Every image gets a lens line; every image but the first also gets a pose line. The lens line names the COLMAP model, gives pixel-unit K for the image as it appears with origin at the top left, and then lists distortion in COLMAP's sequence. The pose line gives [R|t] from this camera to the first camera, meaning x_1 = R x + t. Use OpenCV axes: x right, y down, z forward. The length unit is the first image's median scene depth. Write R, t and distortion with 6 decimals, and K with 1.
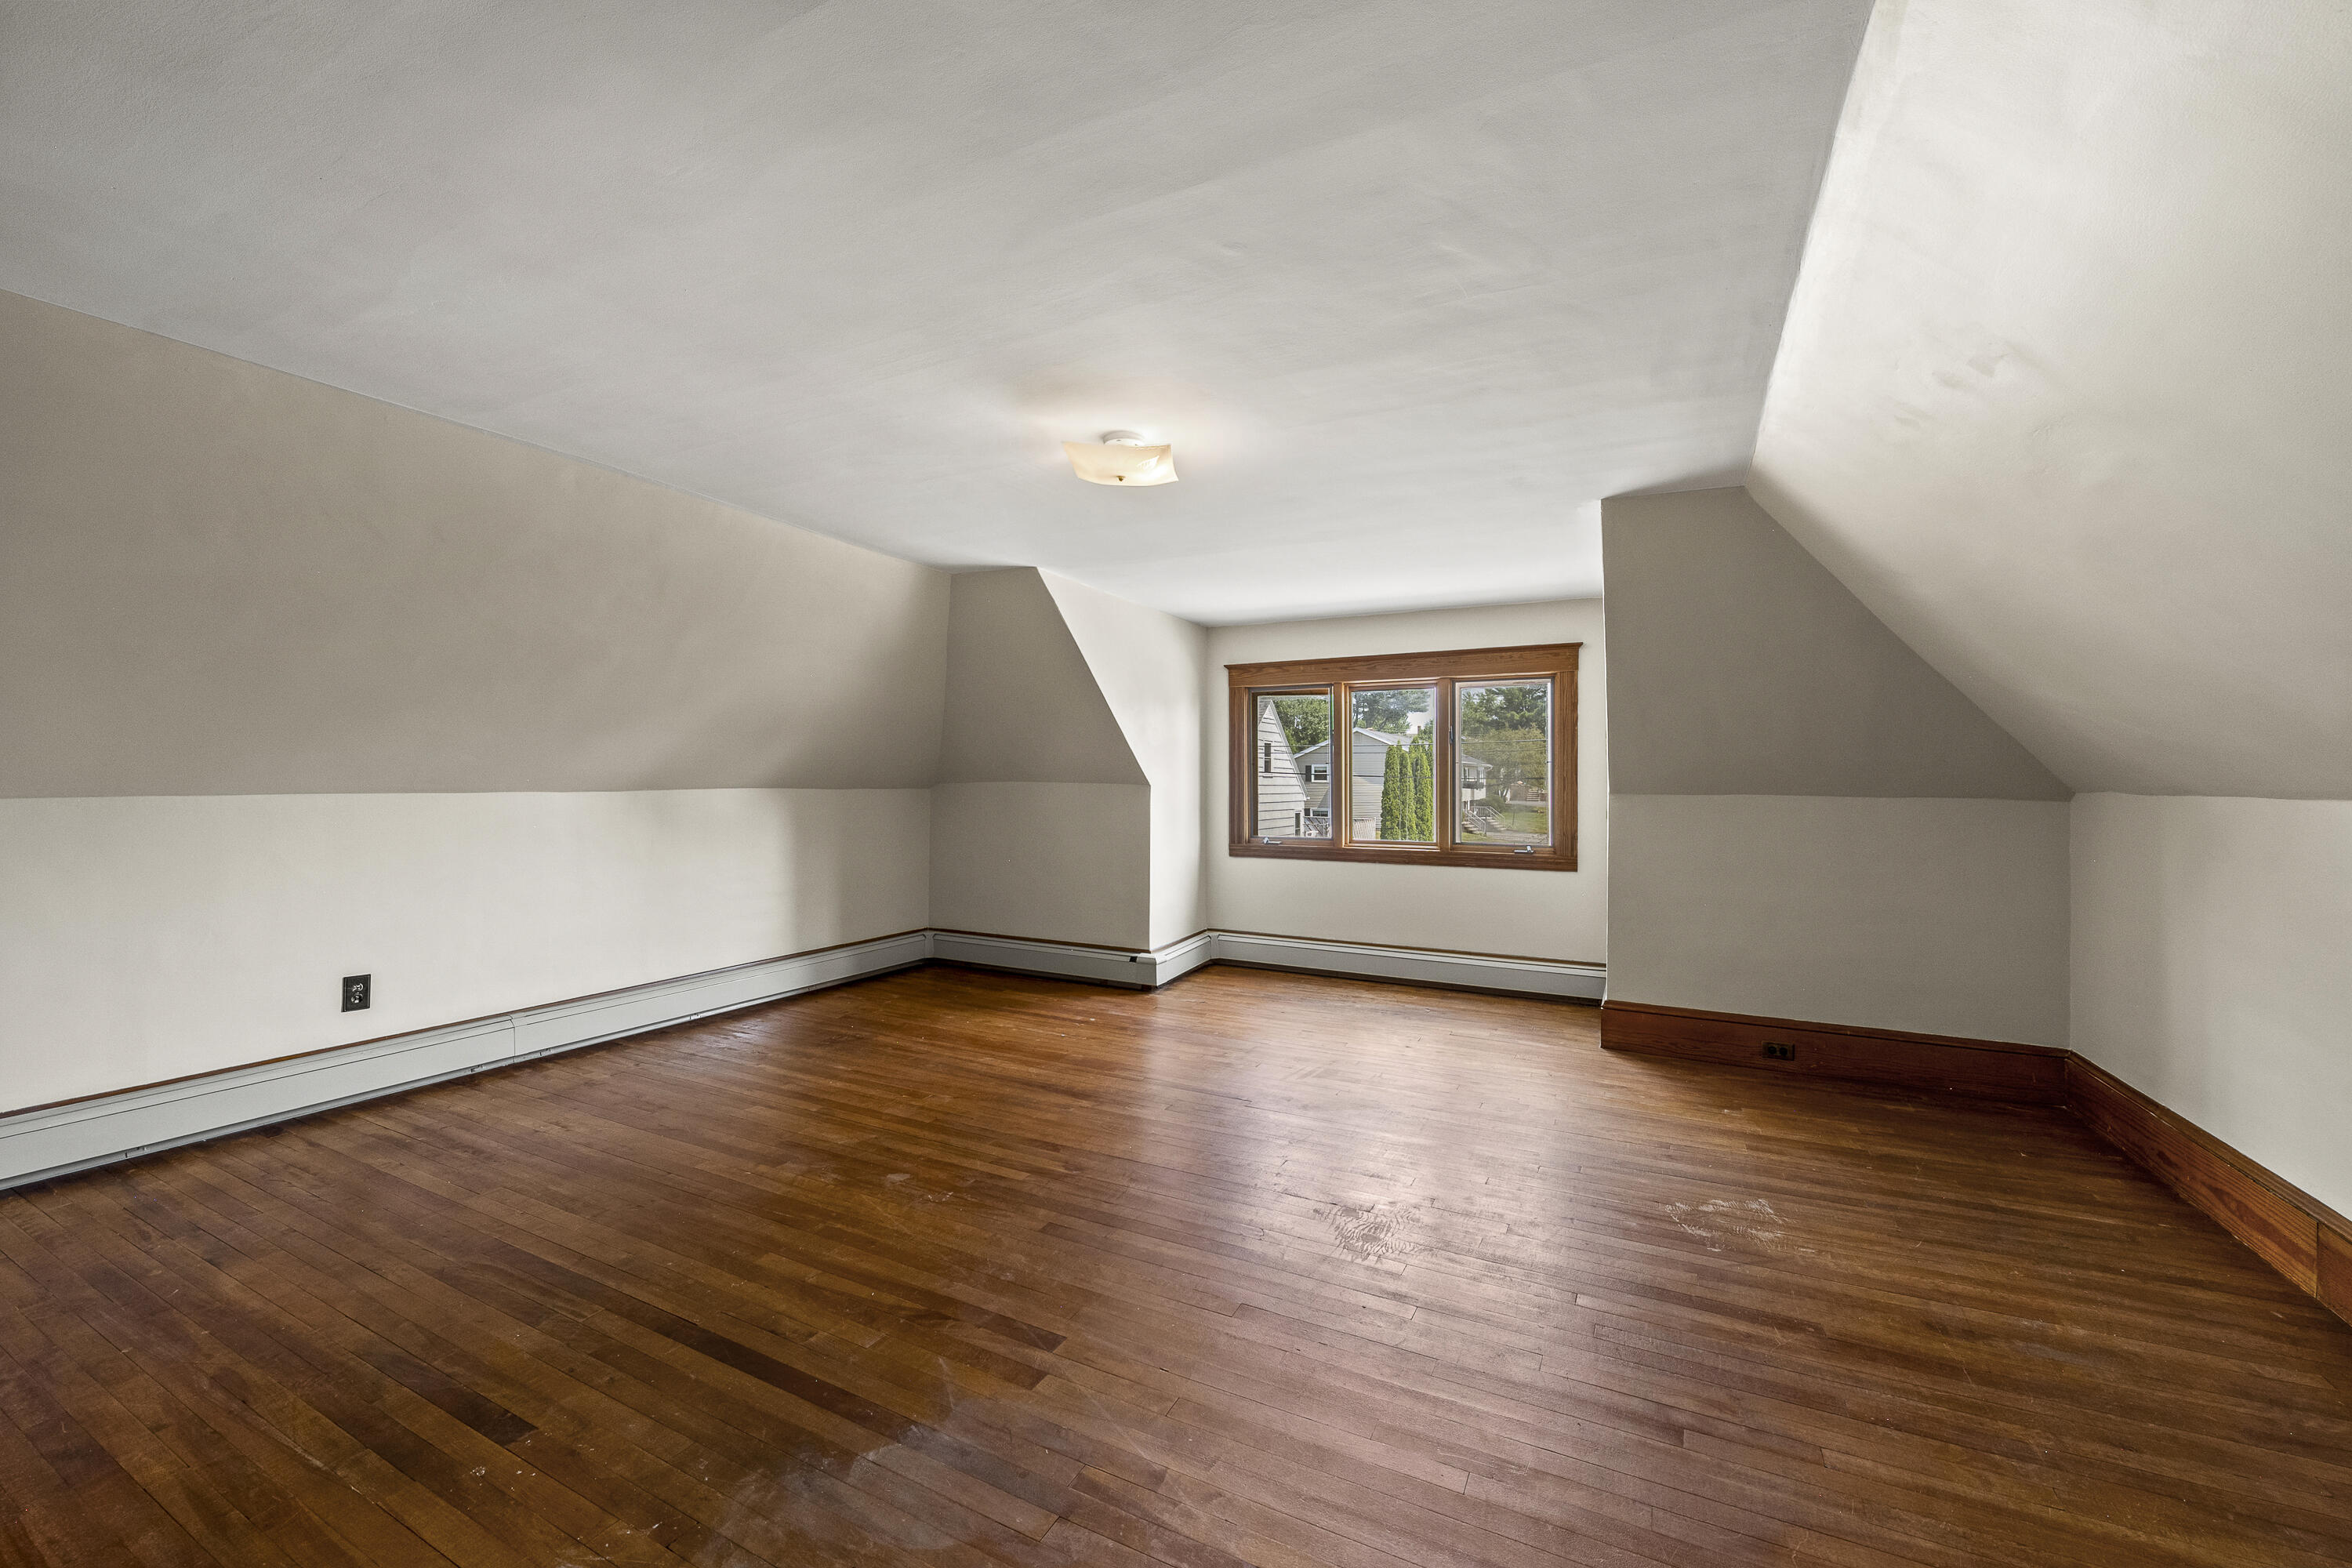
lens RADIAL K [[964.6, 0, 1174.9], [0, 964.6, 779.0], [0, 0, 1]] dist [-0.010101, -0.001027]
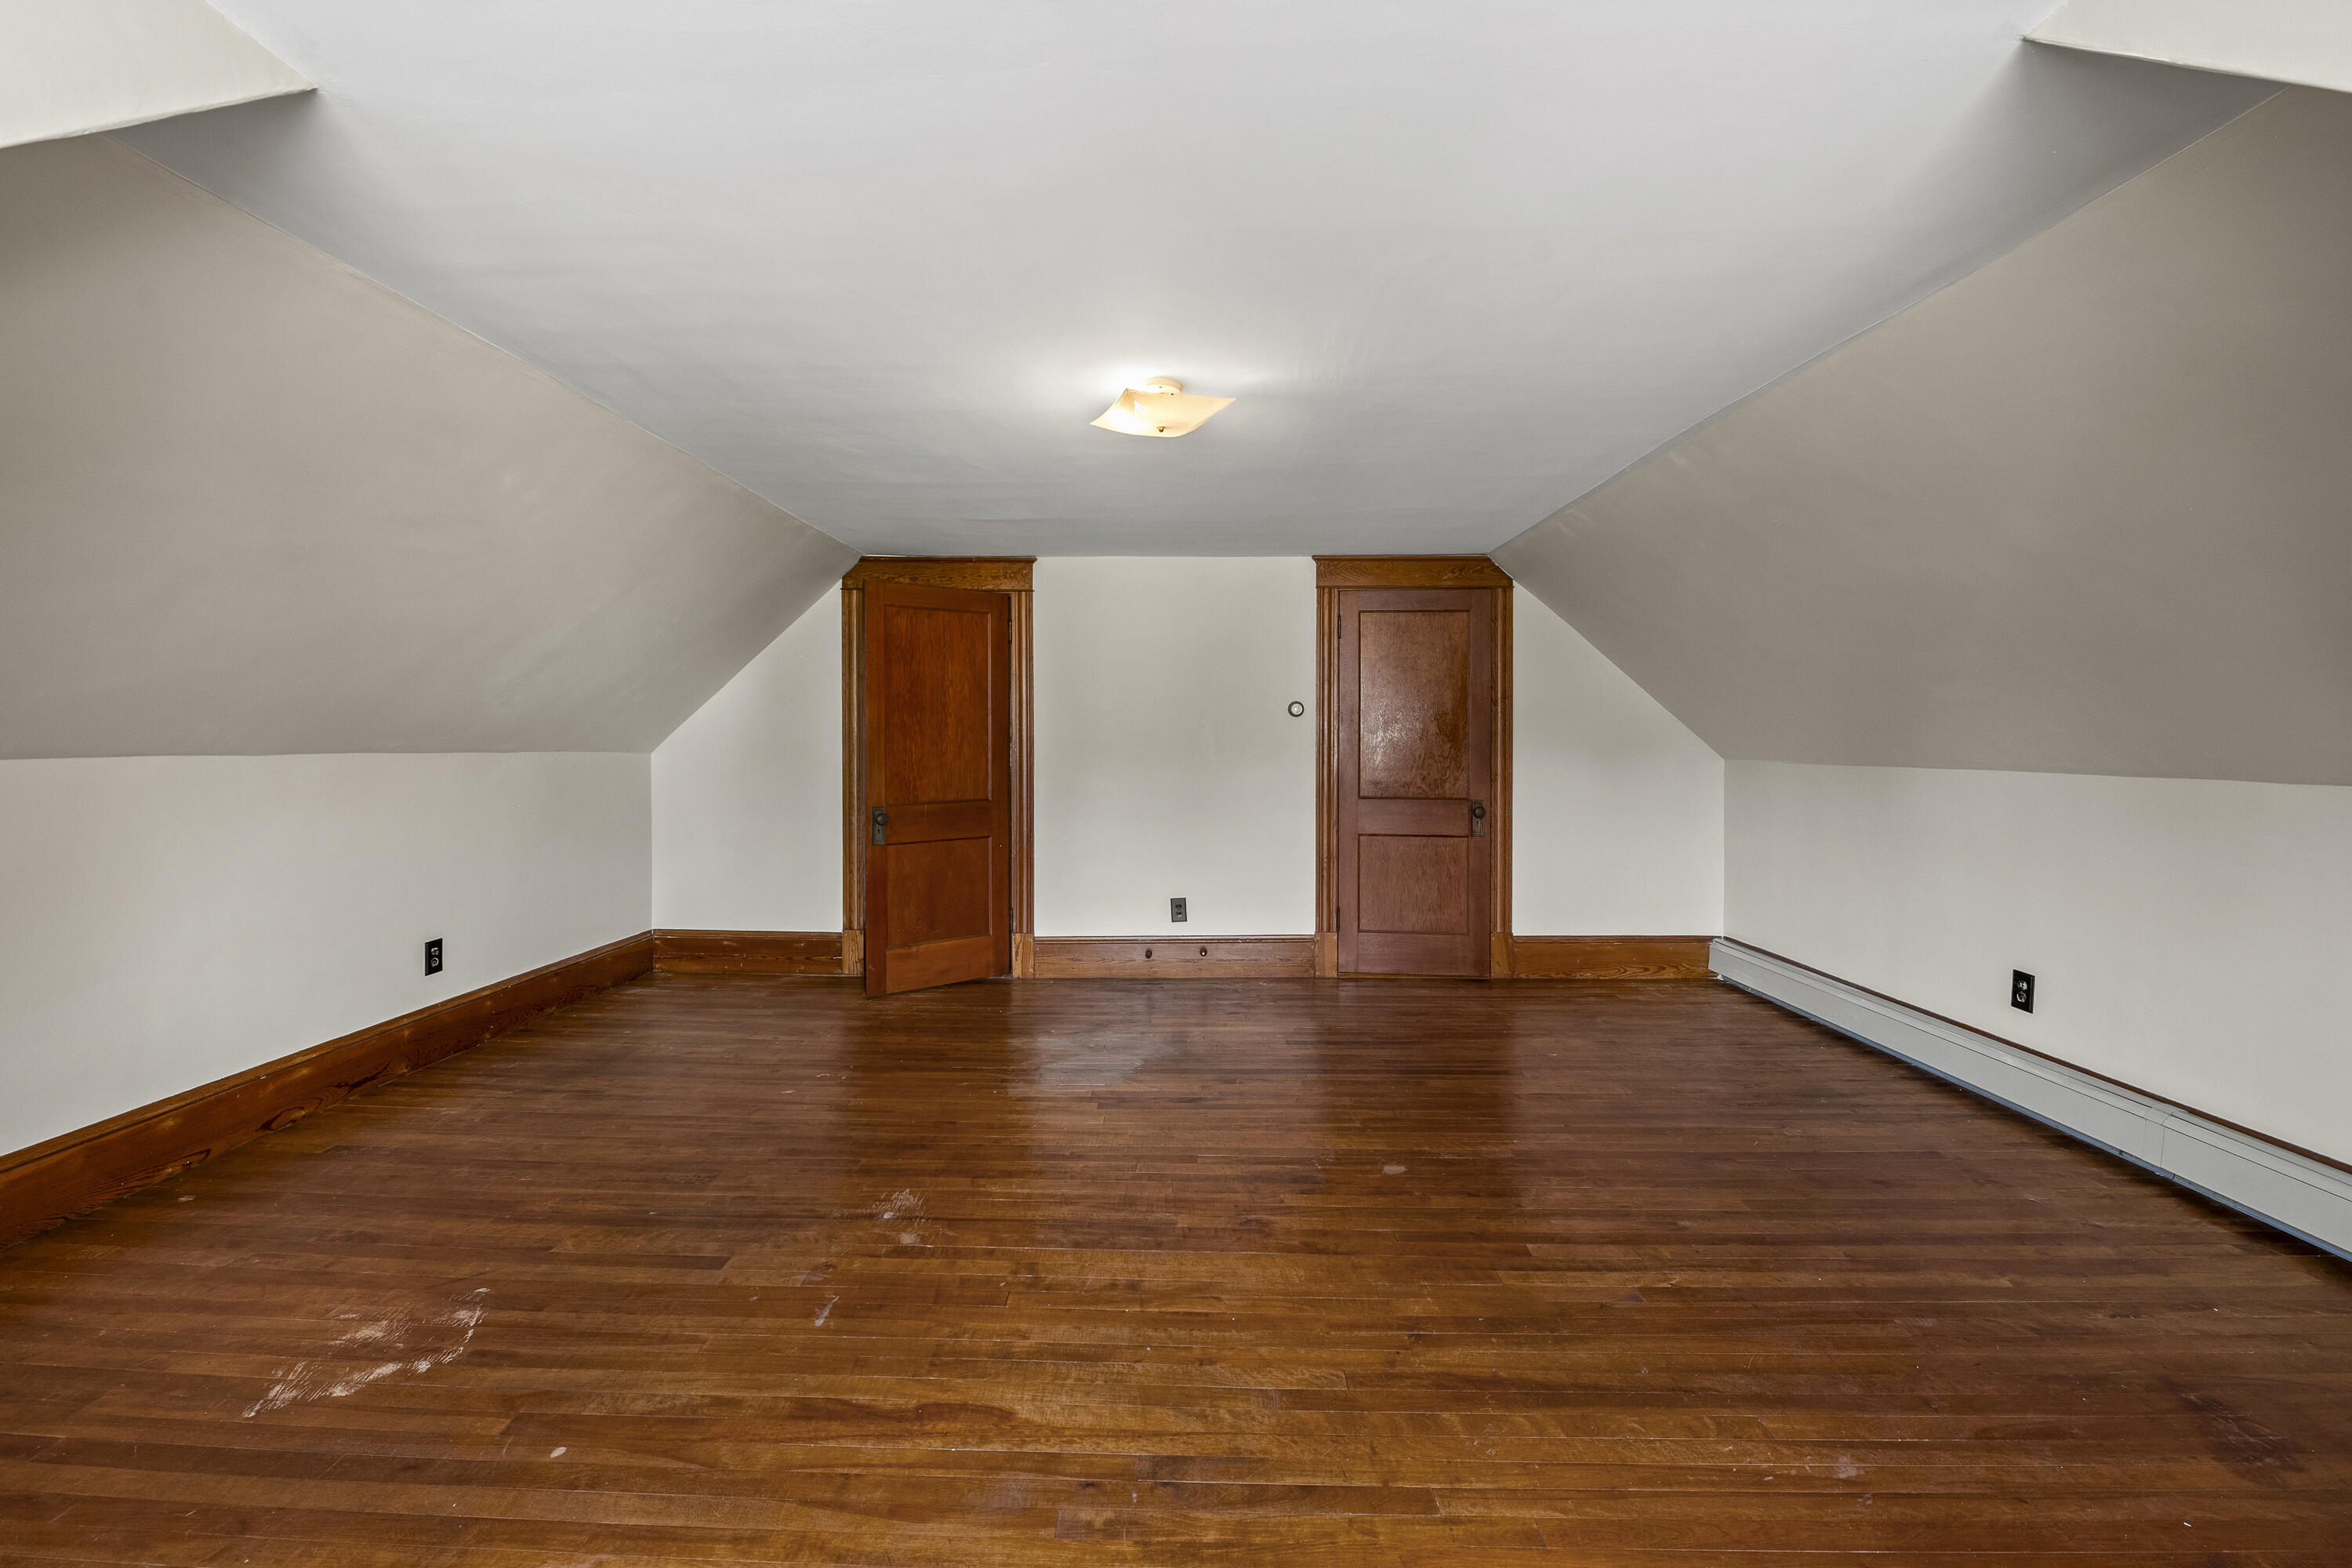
lens RADIAL K [[964.6, 0, 1173.0], [0, 964.6, 773.5], [0, 0, 1]] dist [-0.010101, -0.001027]
pose [[-0.898755, 0.008849, -0.438361, 0.269633], [-0.008291, 0.999275, 0.037169, -0.010362], [0.438372, 0.037040, -0.898030, 1.461142]]
